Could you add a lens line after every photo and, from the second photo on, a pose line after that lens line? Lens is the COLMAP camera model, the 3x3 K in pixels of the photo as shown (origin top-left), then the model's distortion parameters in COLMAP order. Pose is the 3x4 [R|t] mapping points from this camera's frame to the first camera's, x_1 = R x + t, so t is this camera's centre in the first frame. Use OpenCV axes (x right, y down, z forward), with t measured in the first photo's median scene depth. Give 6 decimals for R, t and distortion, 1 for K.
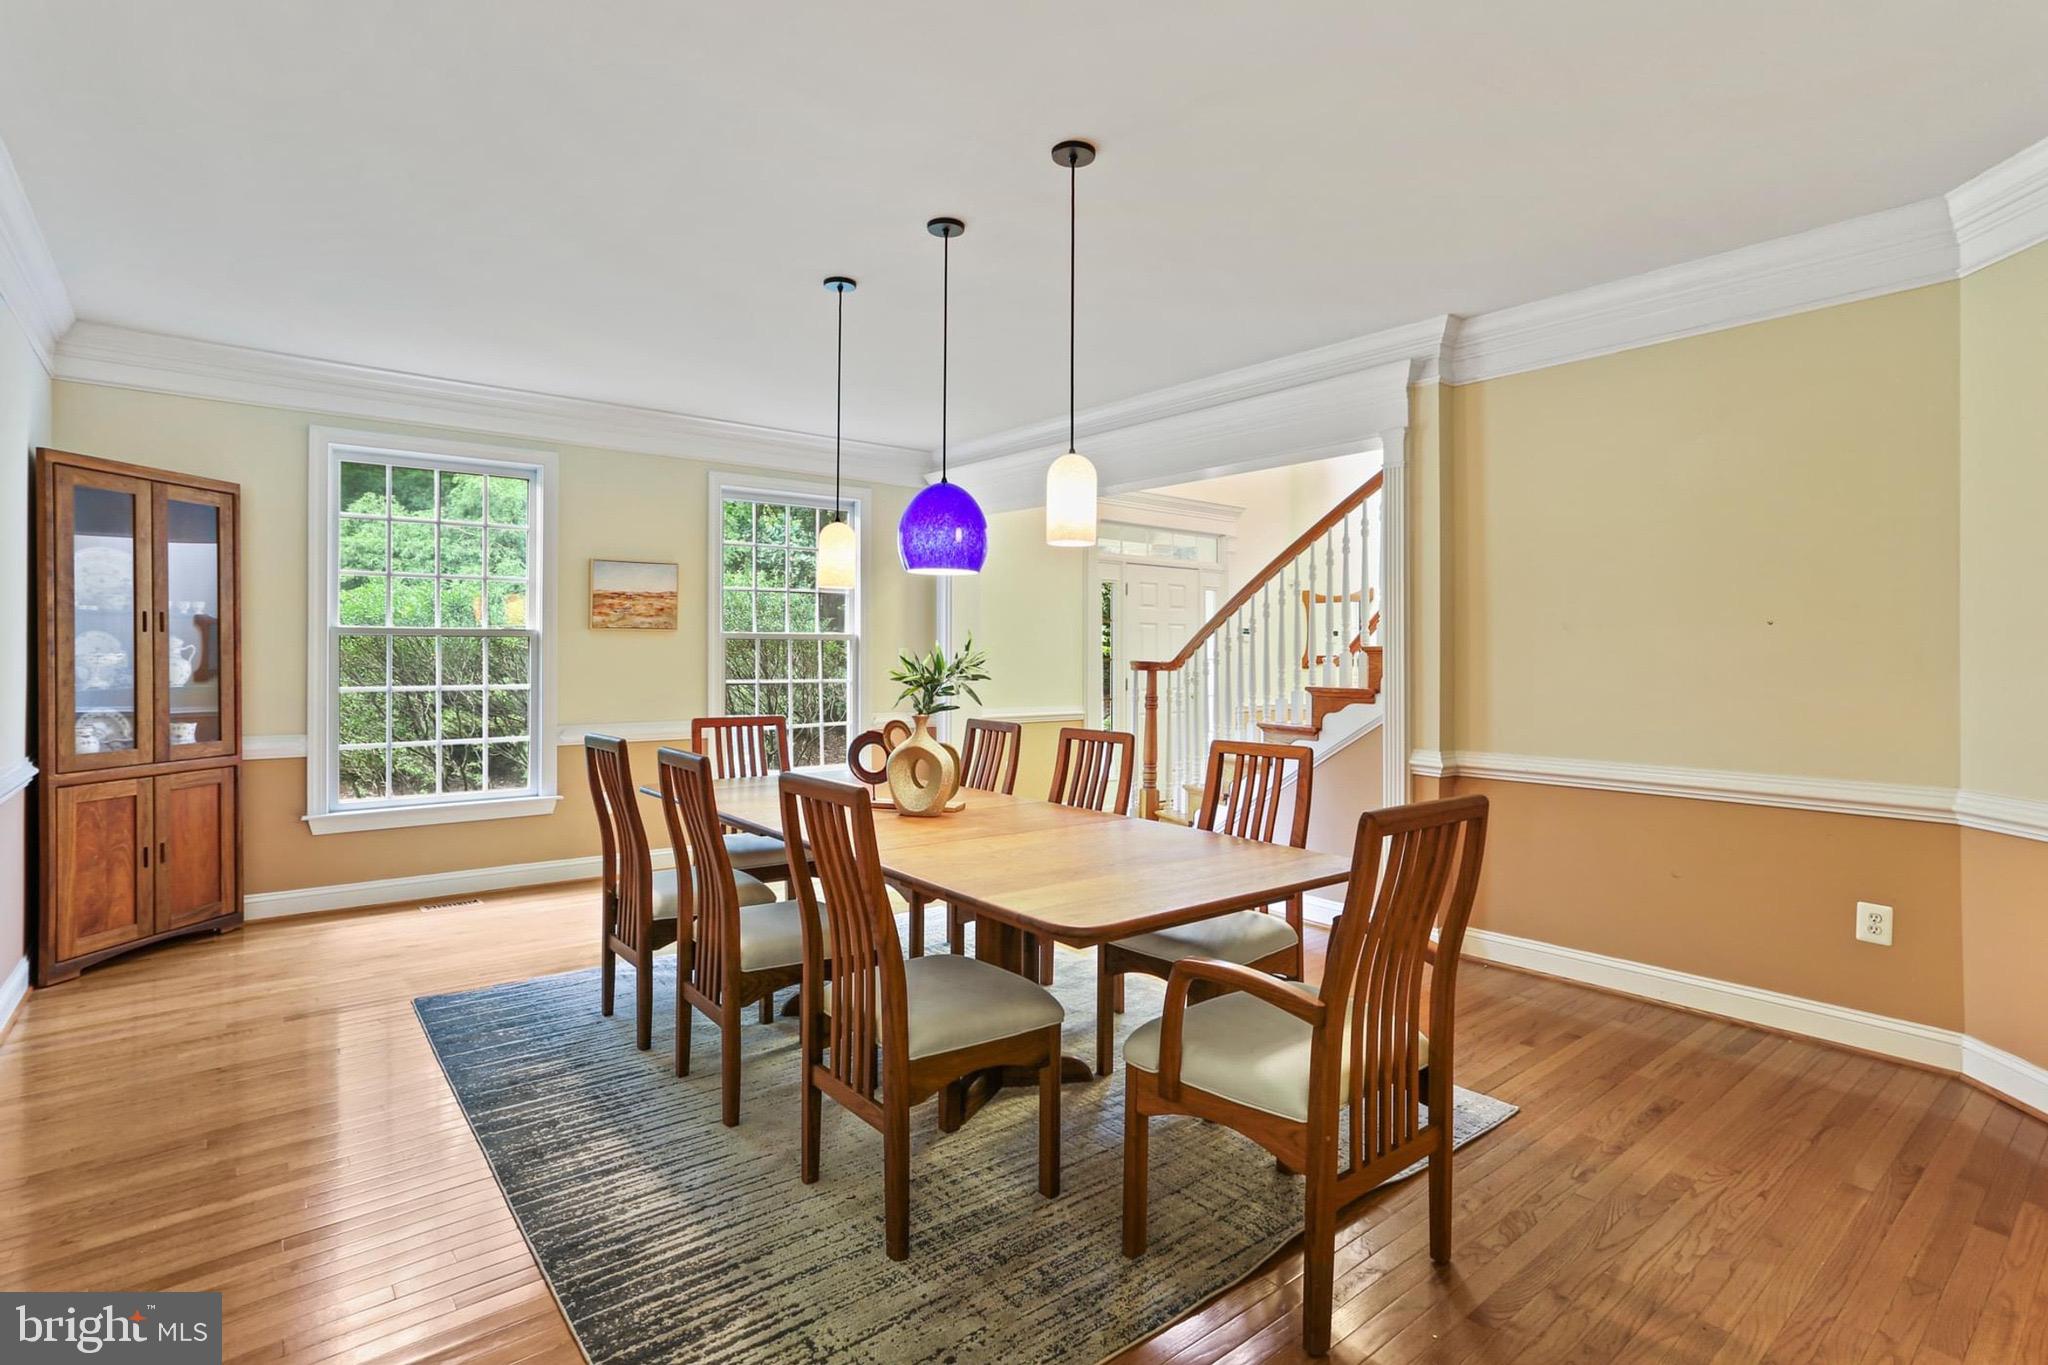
lens RADIAL K [[1007.9, 0, 1007.6], [0, 1007.9, 645.5], [0, 0, 1]] dist [-0.025751, 0.006616]
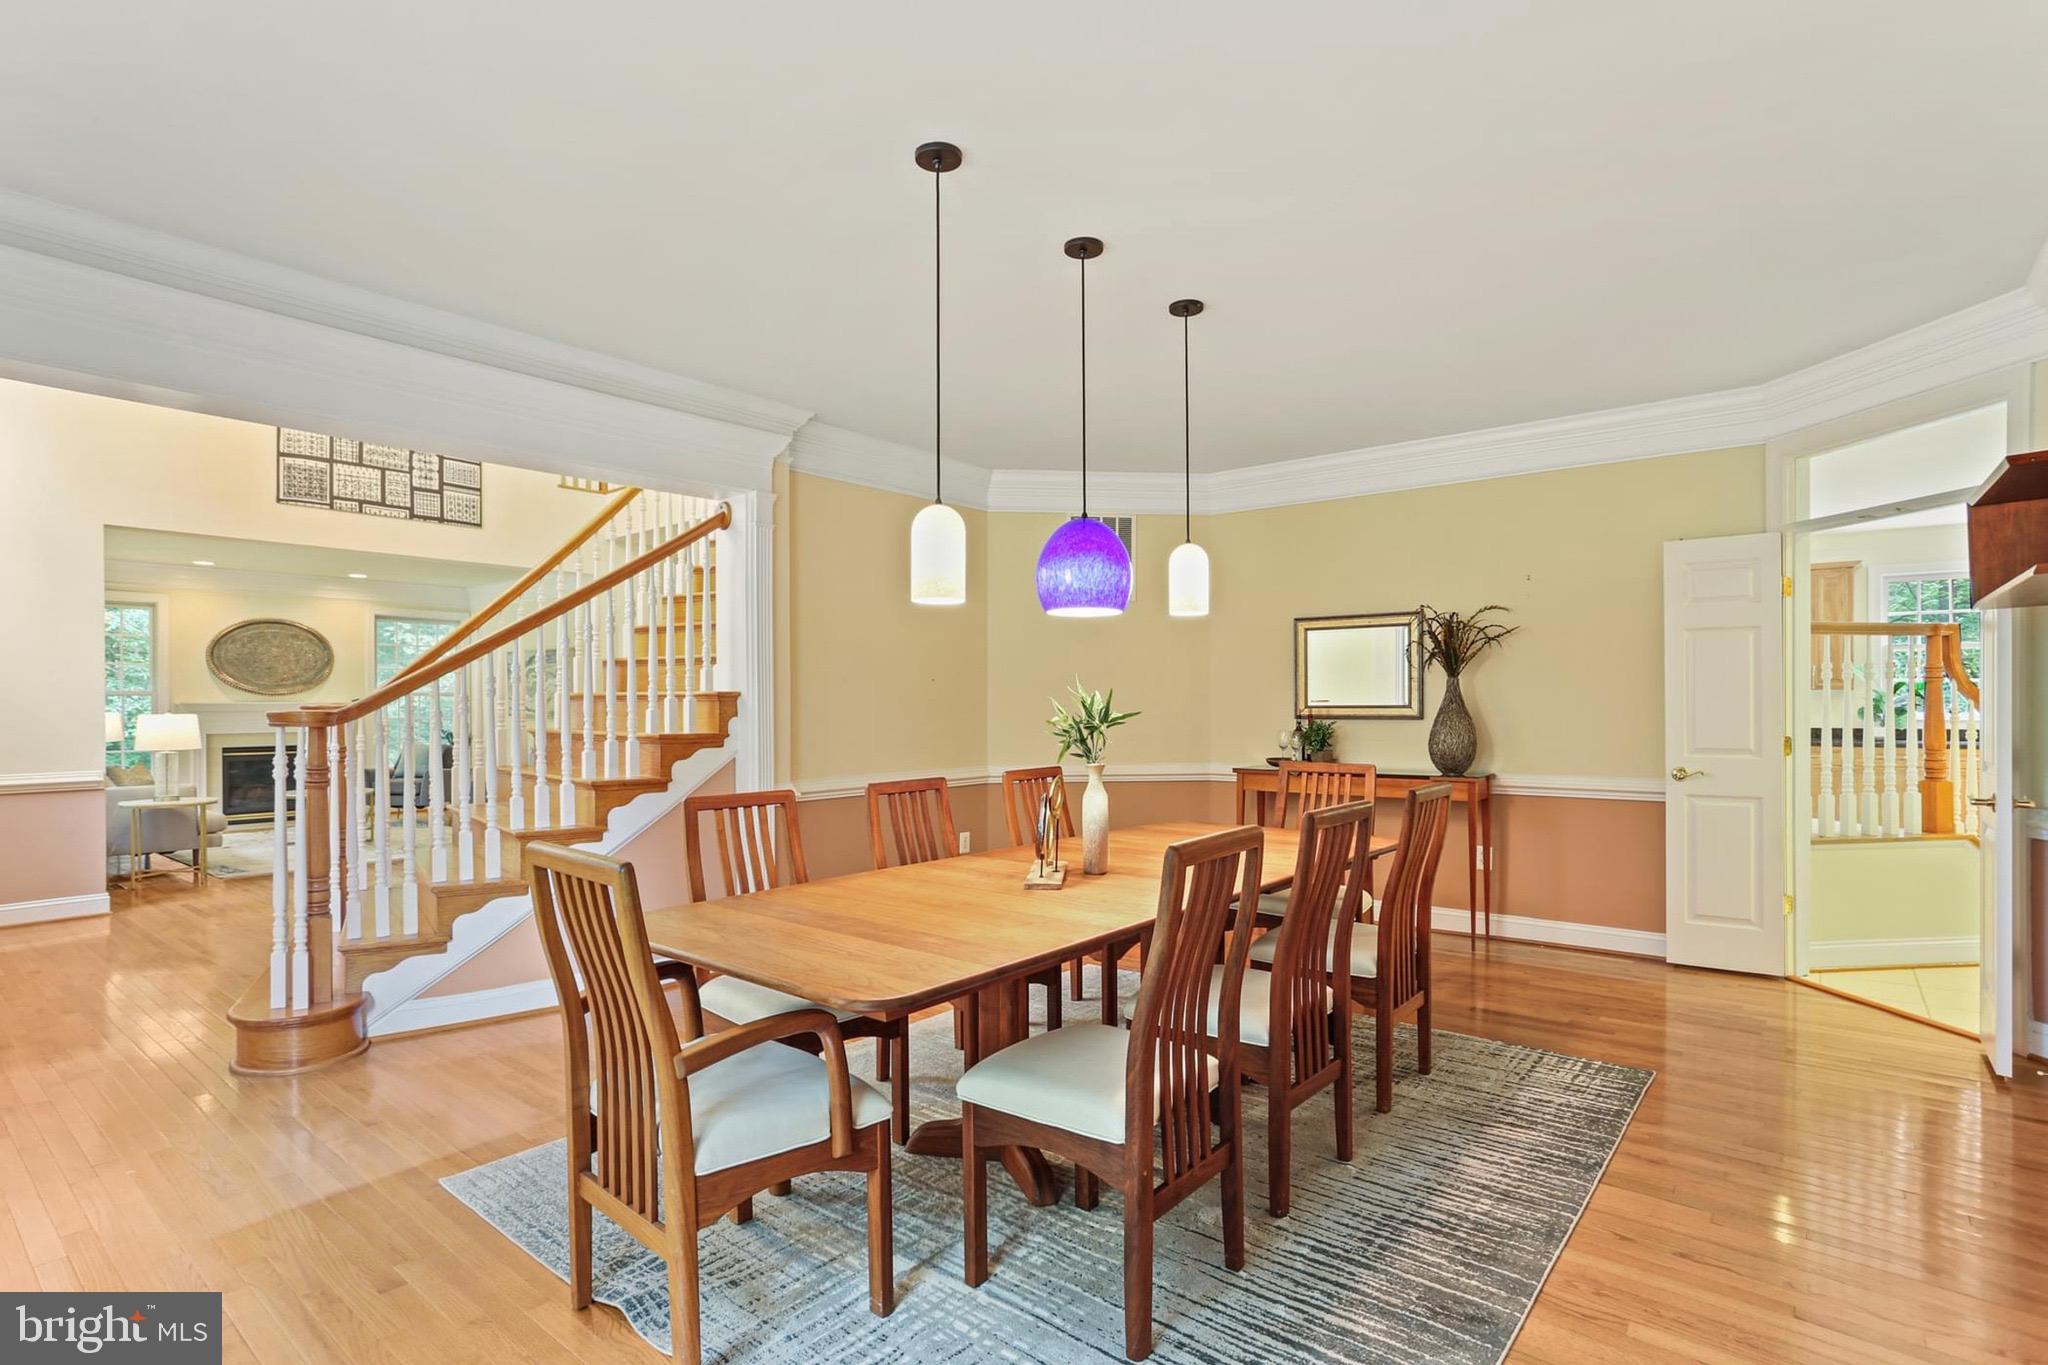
lens RADIAL K [[1007.9, 0, 1020.1], [0, 1007.9, 700.2], [0, 0, 1]] dist [-0.025751, 0.006616]
pose [[-0.214555, -0.000795, 0.976712, -0.854263], [-0.001291, 0.999999, 0.000531, 0.010538], [-0.976711, -0.001147, -0.214555, 1.101571]]
